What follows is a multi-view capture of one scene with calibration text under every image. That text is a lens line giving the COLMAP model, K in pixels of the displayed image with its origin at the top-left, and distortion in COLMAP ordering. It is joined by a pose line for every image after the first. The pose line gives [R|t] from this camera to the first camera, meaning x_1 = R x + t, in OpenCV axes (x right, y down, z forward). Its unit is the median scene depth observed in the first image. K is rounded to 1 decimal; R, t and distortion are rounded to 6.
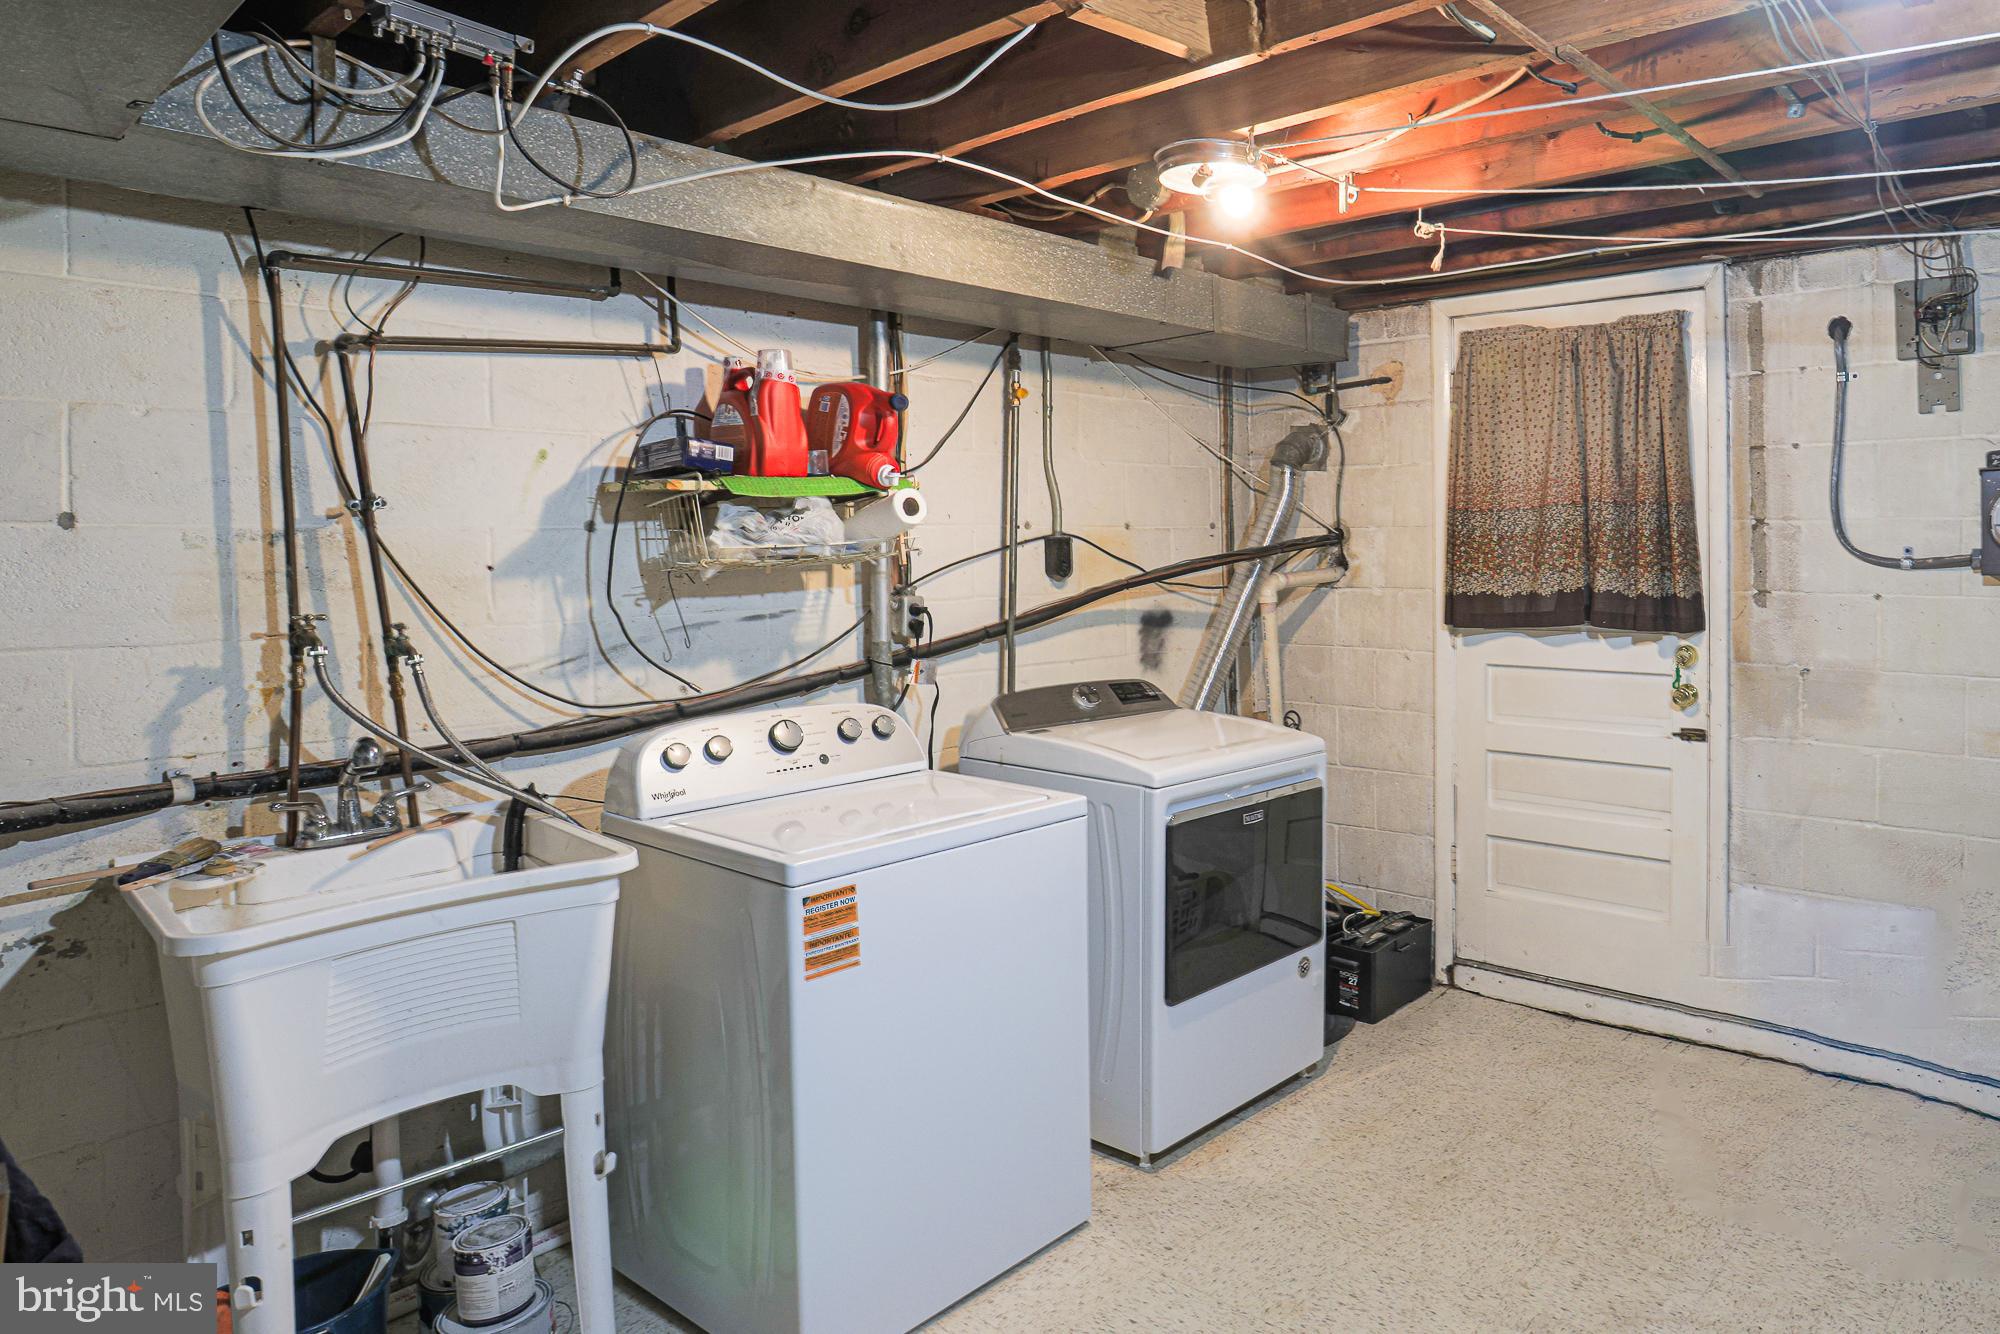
lens RADIAL K [[1263.2, 0, 1235.2], [0, 1263.2, 602.4], [0, 0, 1]] dist [-0.087694, 0.042605]
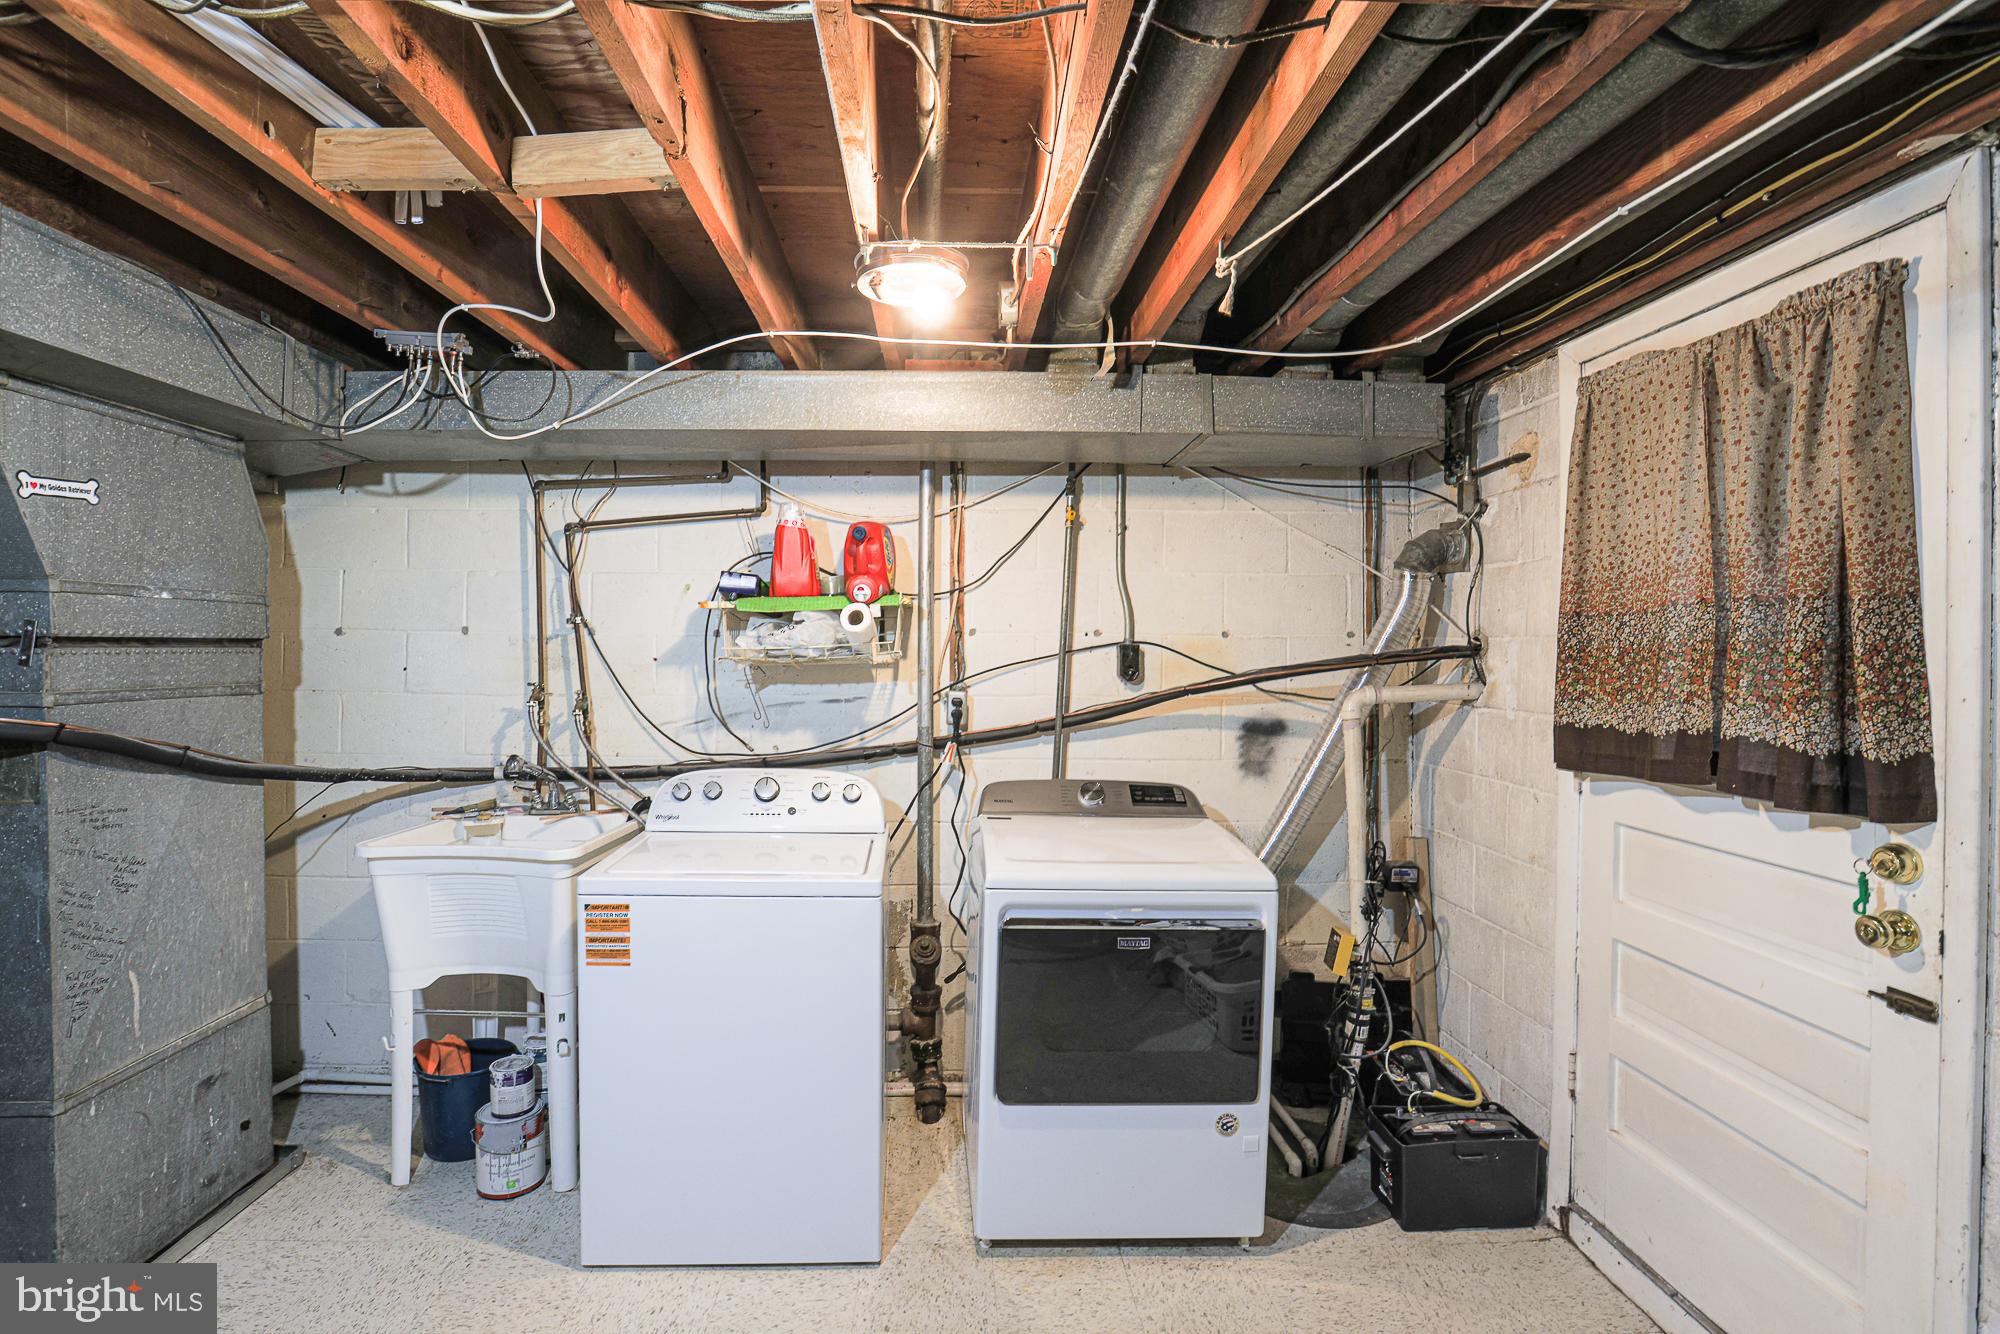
lens RADIAL K [[921.2, 0, 1000.0], [0, 921.2, 667.0], [0, 0, 1]] dist [-0.064509, 0.026742]
pose [[0.623404, 0.029255, -0.781353, 0.411397], [-0.047291, 0.998881, -0.000331, -0.026535], [0.780469, 0.037158, 0.624090, 0.415816]]
